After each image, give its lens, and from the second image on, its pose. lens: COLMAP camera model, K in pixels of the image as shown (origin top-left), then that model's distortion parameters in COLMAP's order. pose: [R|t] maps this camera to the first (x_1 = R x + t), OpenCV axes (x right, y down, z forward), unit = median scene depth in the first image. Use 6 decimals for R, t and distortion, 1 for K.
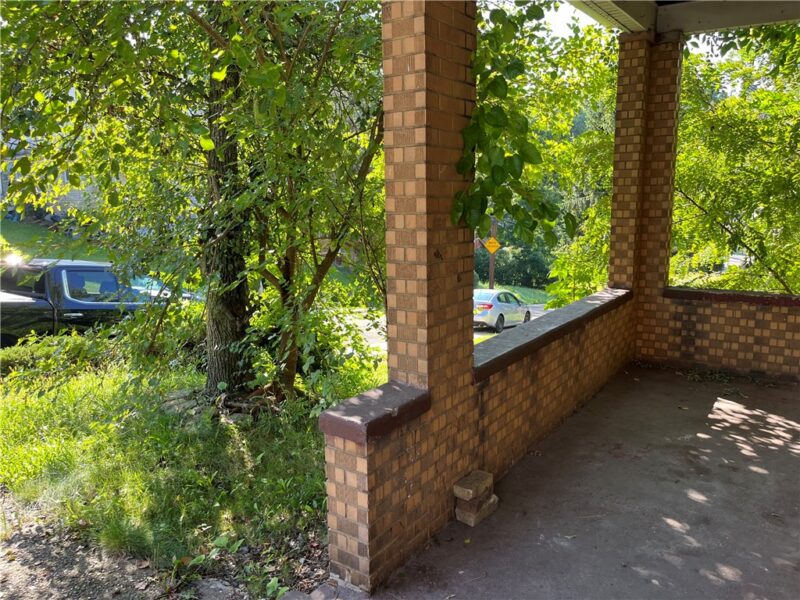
lens RADIAL K [[609.2, 0, 402.4], [0, 609.2, 292.9], [0, 0, 1]] dist [0.077773, -0.103661]
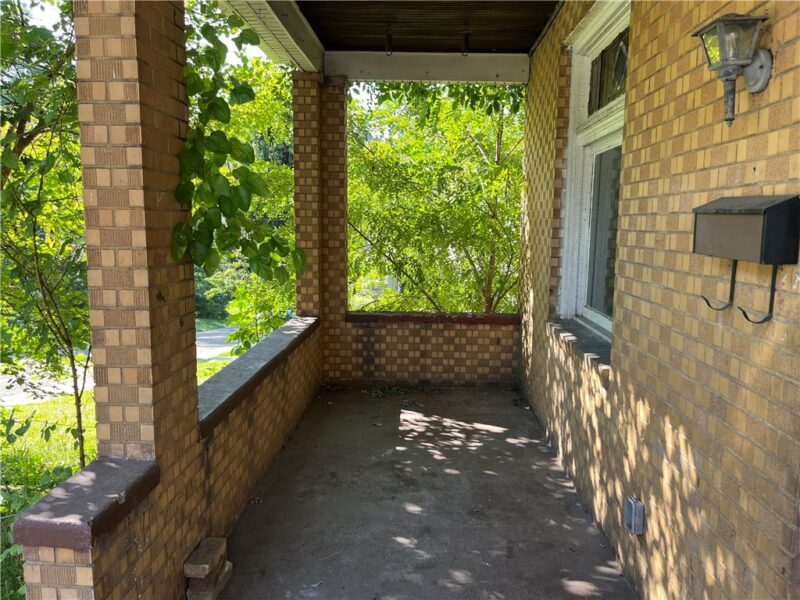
lens RADIAL K [[609.2, 0, 402.4], [0, 609.2, 292.9], [0, 0, 1]] dist [0.077773, -0.103661]
pose [[0.845393, -0.042577, 0.532445, -0.084440], [0.064165, 0.997695, -0.022099, -0.020956], [-0.530277, 0.052847, 0.846176, 0.076153]]
